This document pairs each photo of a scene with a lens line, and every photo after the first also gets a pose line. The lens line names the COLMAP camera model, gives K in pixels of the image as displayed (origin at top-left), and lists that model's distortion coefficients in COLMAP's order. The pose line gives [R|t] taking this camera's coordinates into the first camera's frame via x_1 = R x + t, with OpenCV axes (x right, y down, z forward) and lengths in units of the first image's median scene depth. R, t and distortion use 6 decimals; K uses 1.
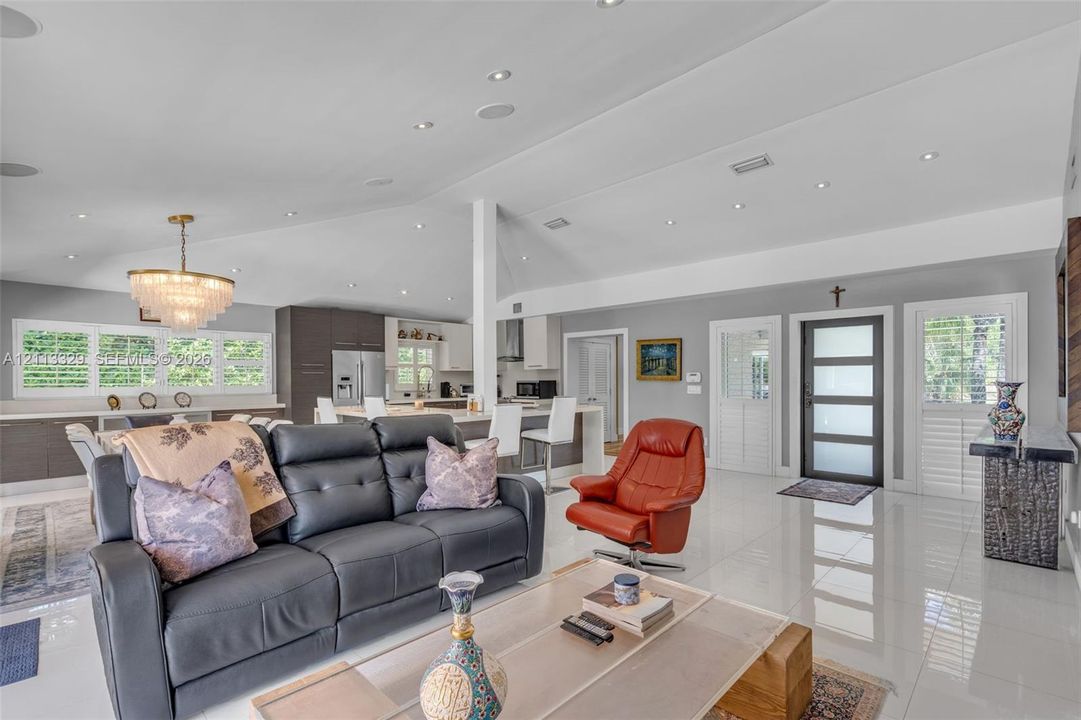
lens RADIAL K [[488.7, 0, 538.8], [0, 488.7, 380.9], [0, 0, 1]] dist [0.017791, 0.000043]
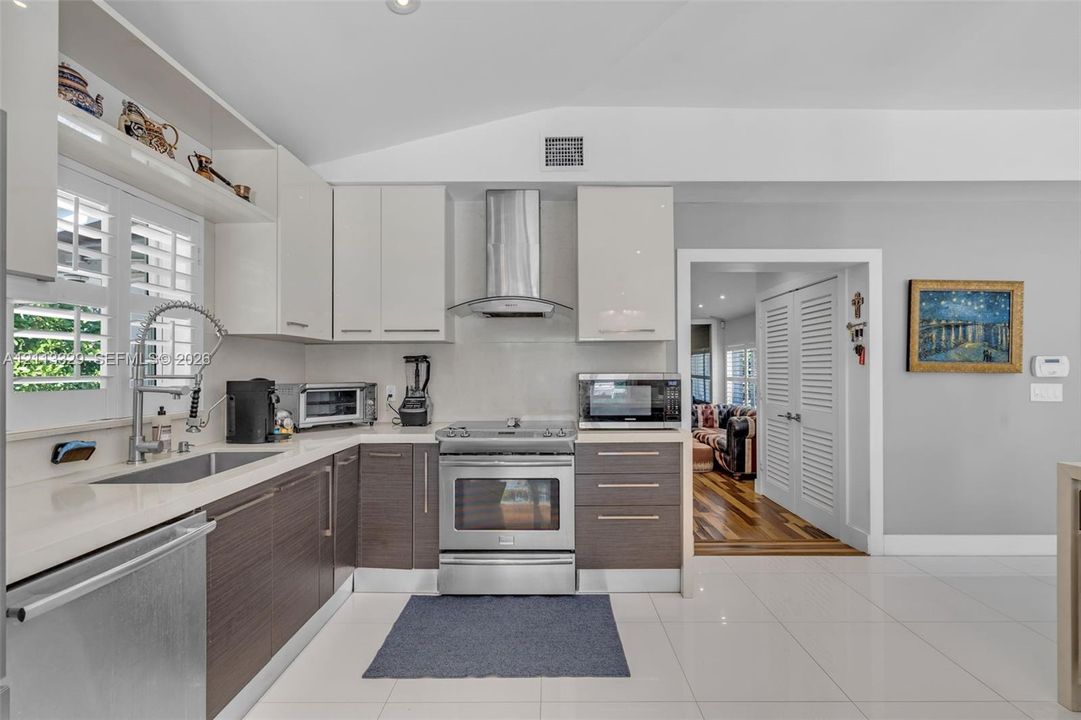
lens RADIAL K [[507.7, 0, 540.5], [0, 507.7, 360.0], [0, 0, 1]] dist [-0.019208, 0.000026]
pose [[0.721990, 0.012873, 0.691784, -0.344658], [-0.001392, 0.999852, -0.017153, -0.004280], [-0.691902, 0.011422, 0.721901, 0.927551]]
